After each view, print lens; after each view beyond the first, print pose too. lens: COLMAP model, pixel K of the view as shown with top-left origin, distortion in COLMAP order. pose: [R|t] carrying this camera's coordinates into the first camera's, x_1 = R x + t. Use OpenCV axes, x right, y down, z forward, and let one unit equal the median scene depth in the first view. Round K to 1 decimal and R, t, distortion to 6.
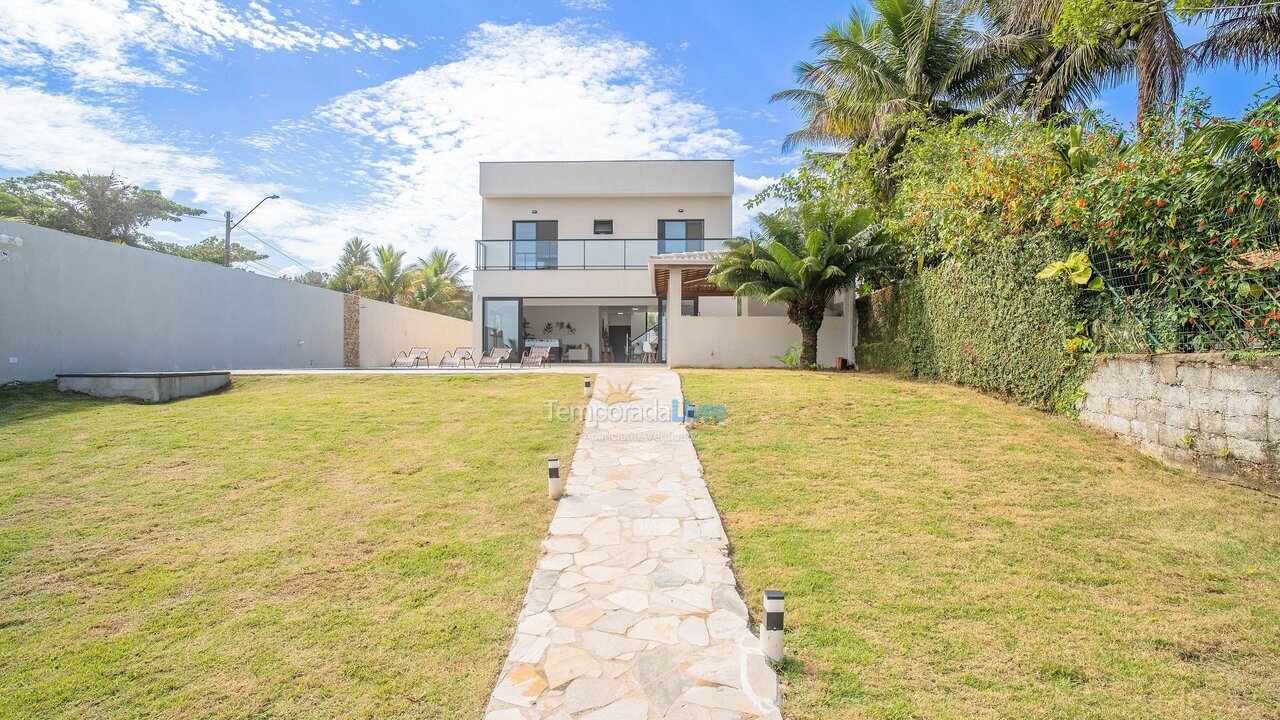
lens RADIAL K [[616.3, 0, 640.0], [0, 616.3, 360.0], [0, 0, 1]] dist [-0.000346, 0.000063]
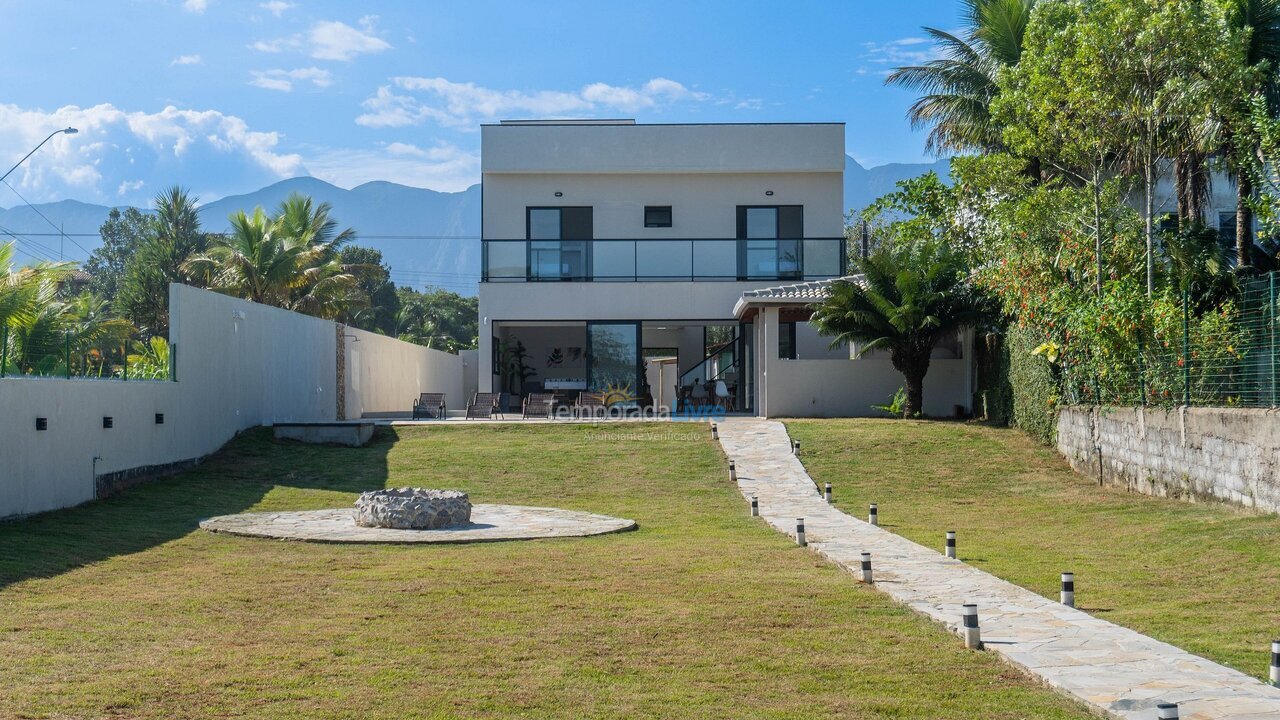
lens RADIAL K [[1624.5, 0, 678.8], [0, 1624.5, 362.8], [0, 0, 1]] dist [0.002517, 0.017076]
pose [[0.999602, -0.004703, 0.027822, -0.088480], [0.005381, 0.999689, -0.024332, -0.006048], [-0.027699, 0.024472, 0.999317, -0.827311]]
